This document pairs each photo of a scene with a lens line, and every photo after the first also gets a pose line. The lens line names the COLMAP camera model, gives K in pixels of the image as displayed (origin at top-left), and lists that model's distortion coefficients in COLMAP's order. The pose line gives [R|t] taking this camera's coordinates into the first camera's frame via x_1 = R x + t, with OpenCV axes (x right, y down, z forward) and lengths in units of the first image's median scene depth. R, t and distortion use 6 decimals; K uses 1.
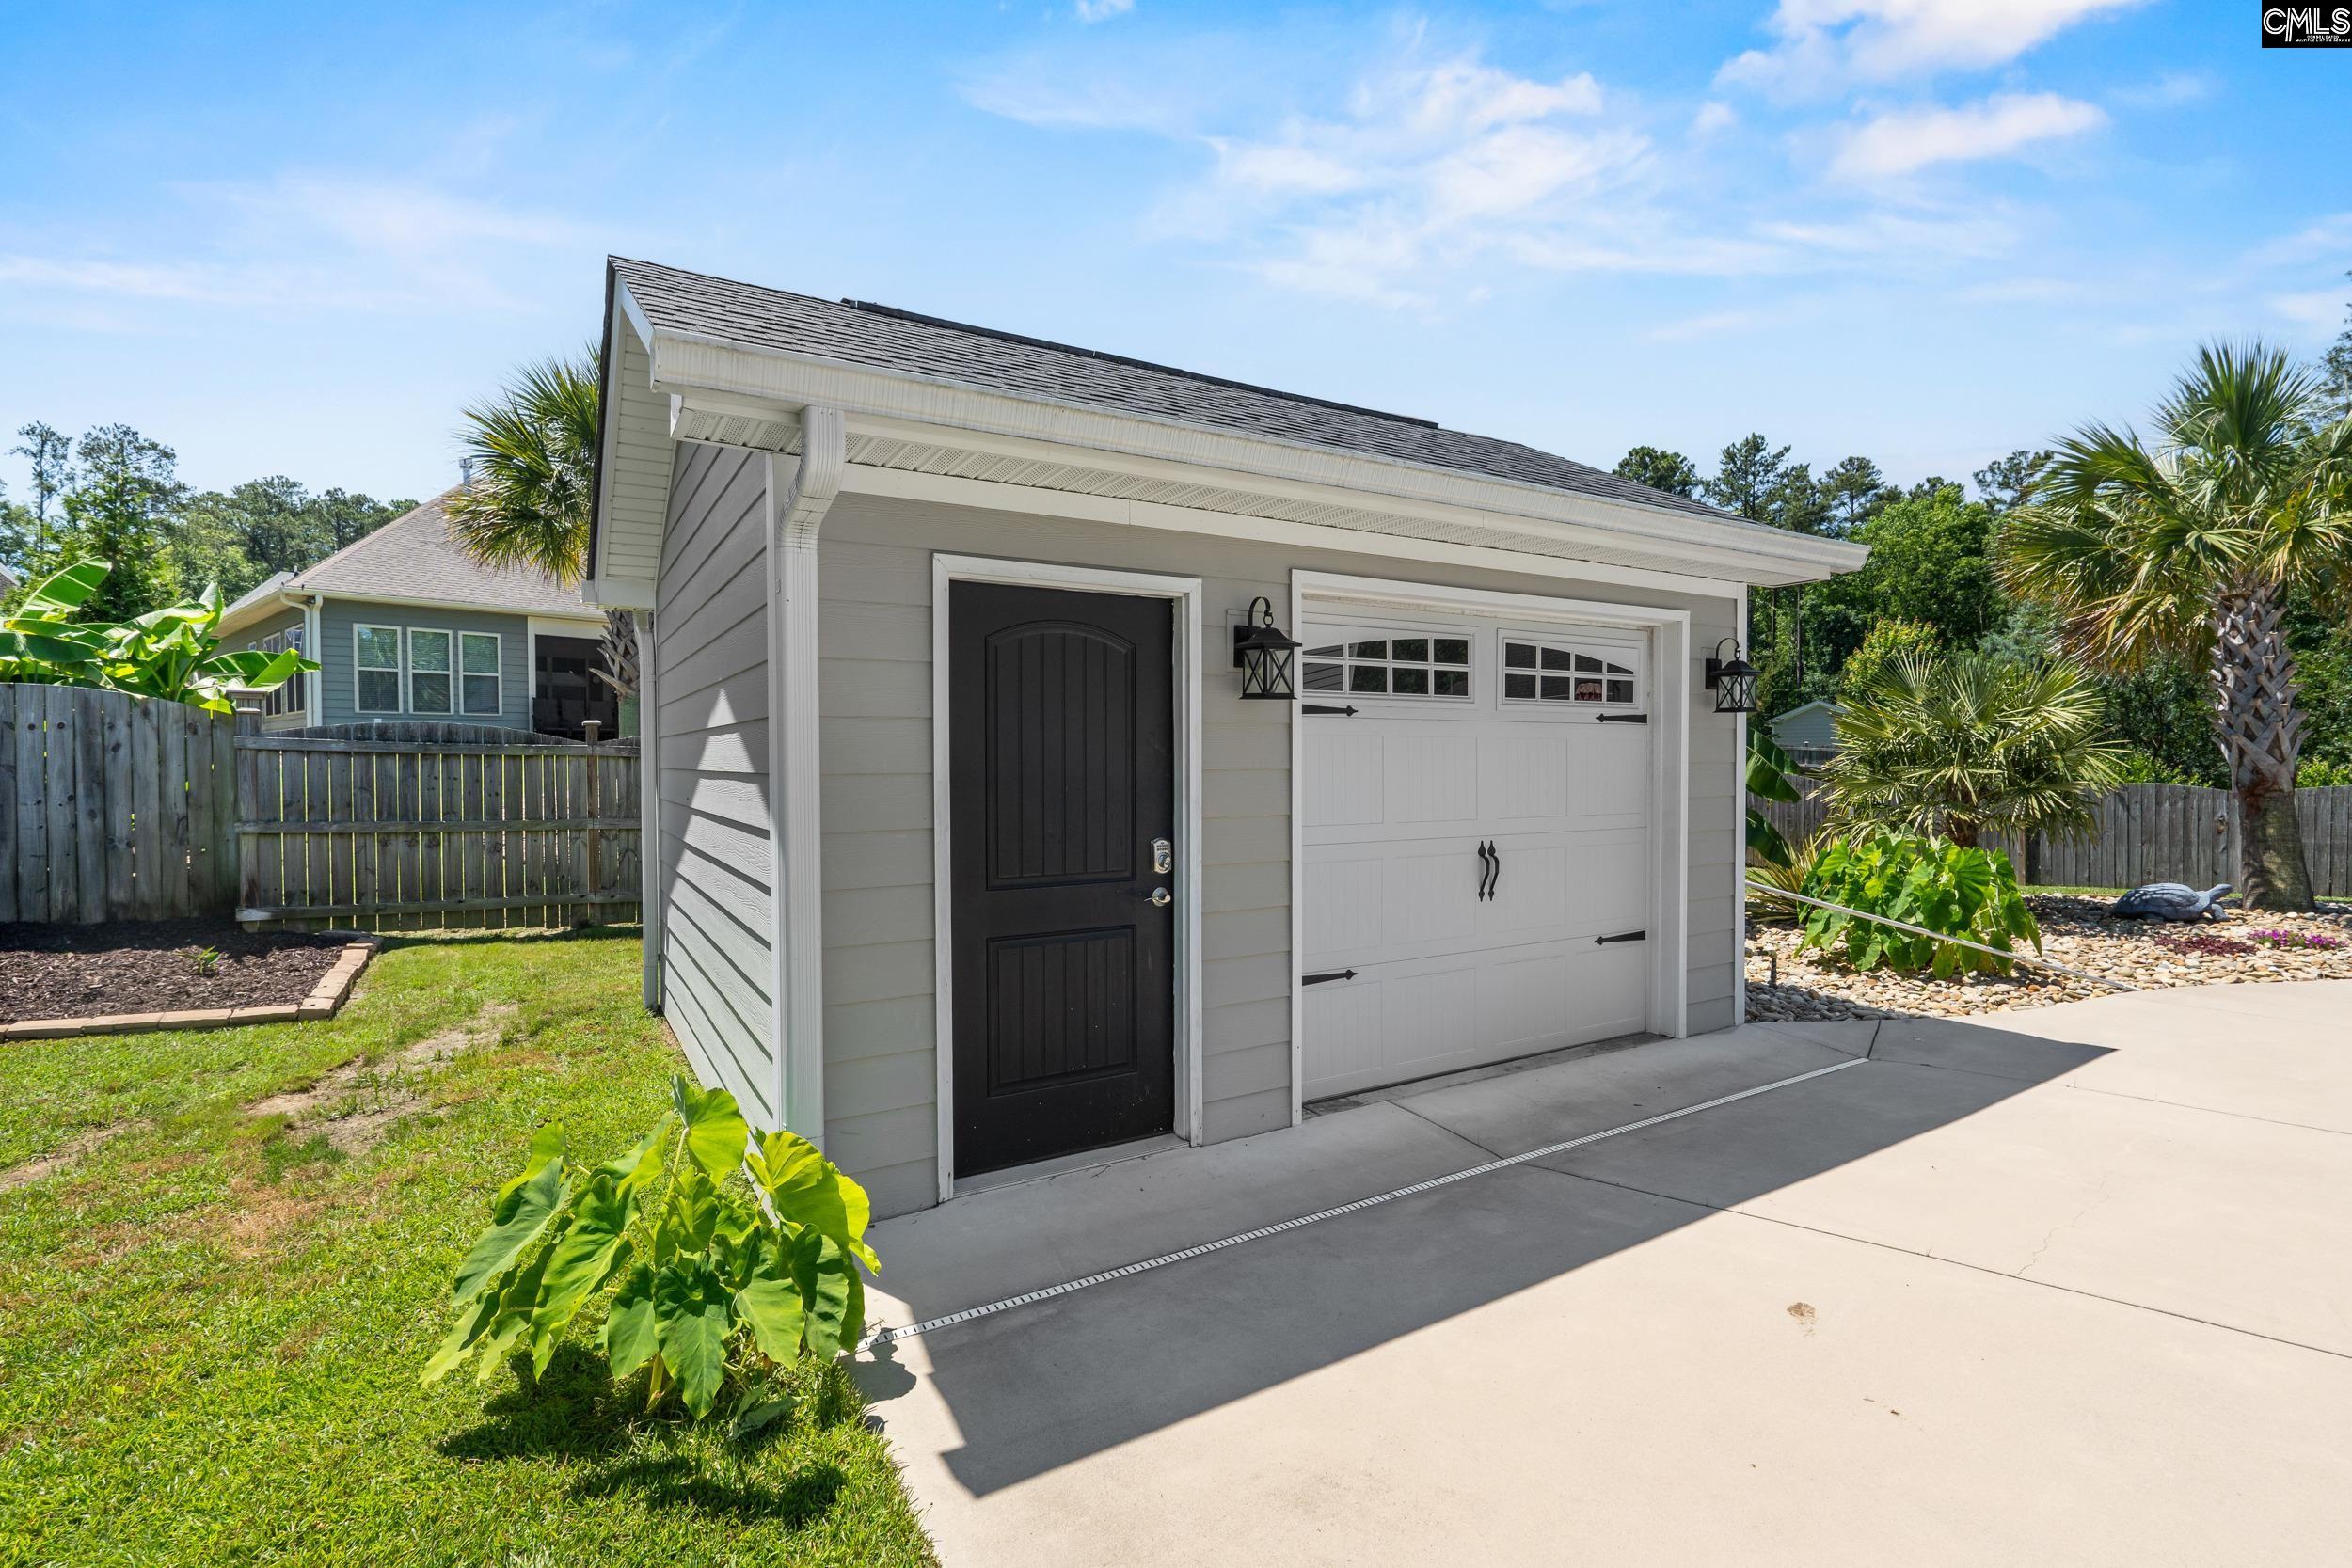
lens RADIAL K [[1091.4, 0, 1170.5], [0, 1091.4, 779.1], [0, 0, 1]] dist [-0.007514, 0.000970]
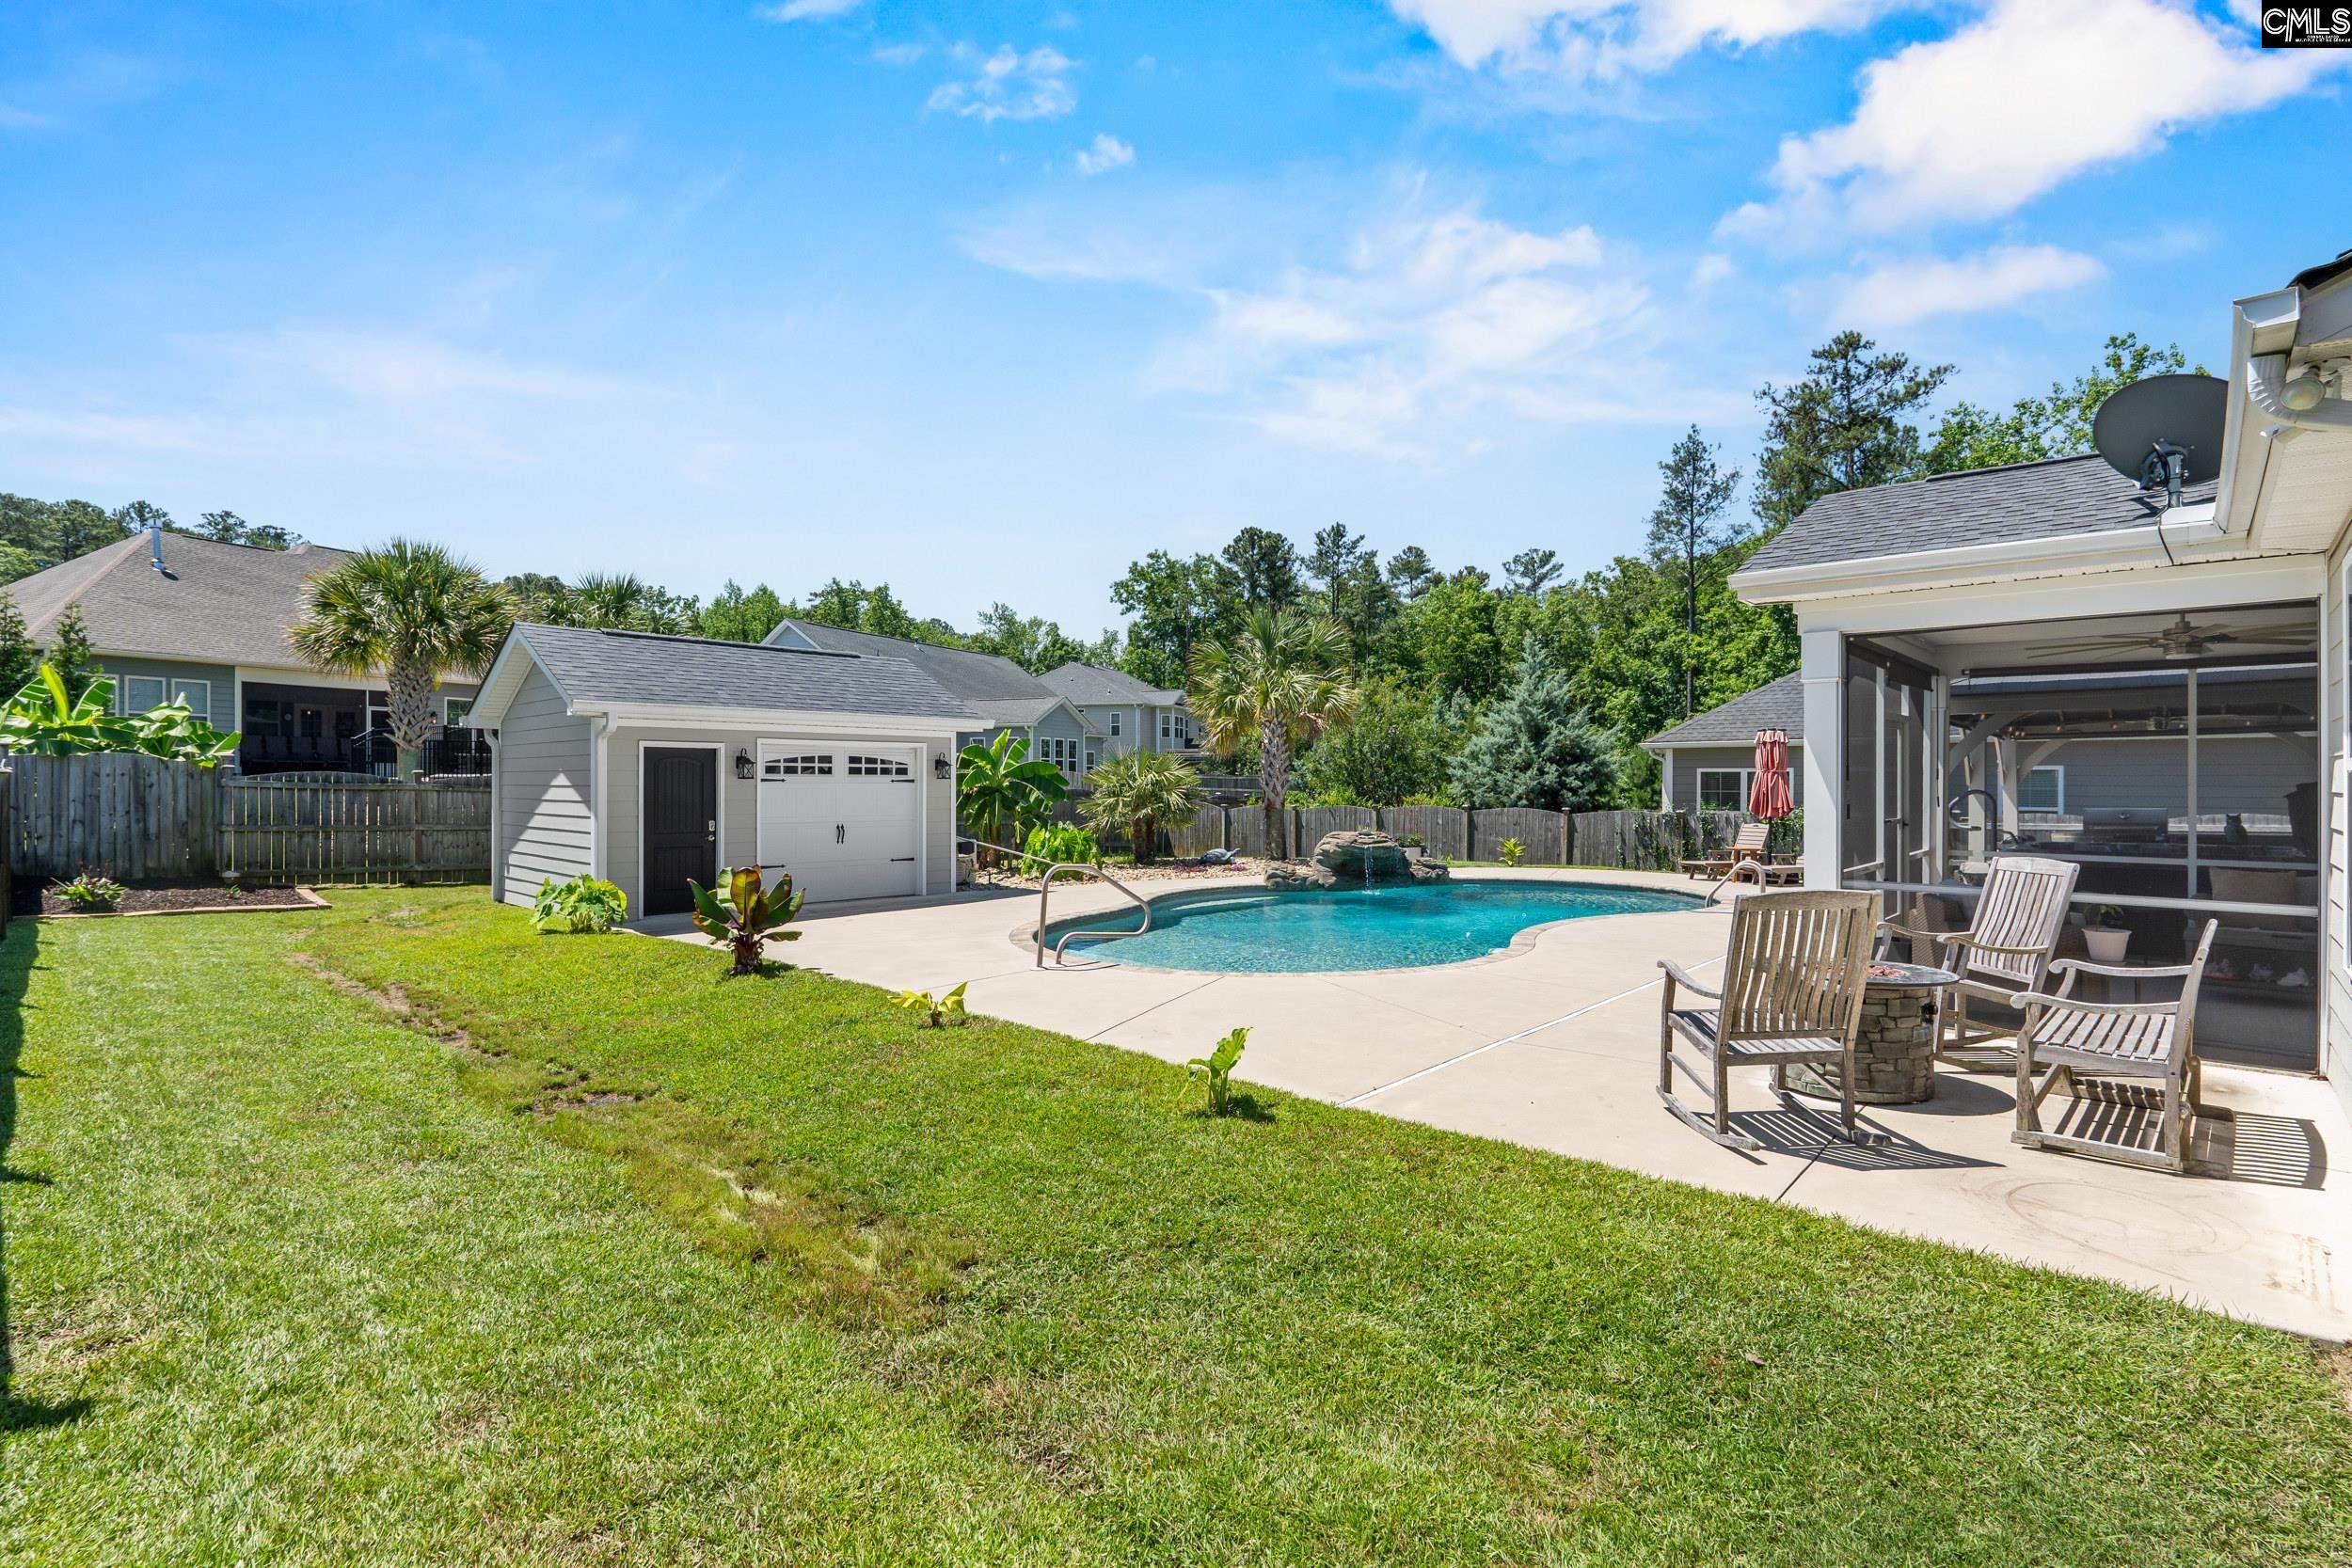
lens RADIAL K [[1091.4, 0, 1184.3], [0, 1091.4, 799.4], [0, 0, 1]] dist [-0.007514, 0.000970]
pose [[0.959383, 0.001364, 0.282105, 0.212259], [-0.000325, 0.999993, -0.003730, 0.001345], [-0.282108, 0.003487, 0.959376, -1.266736]]
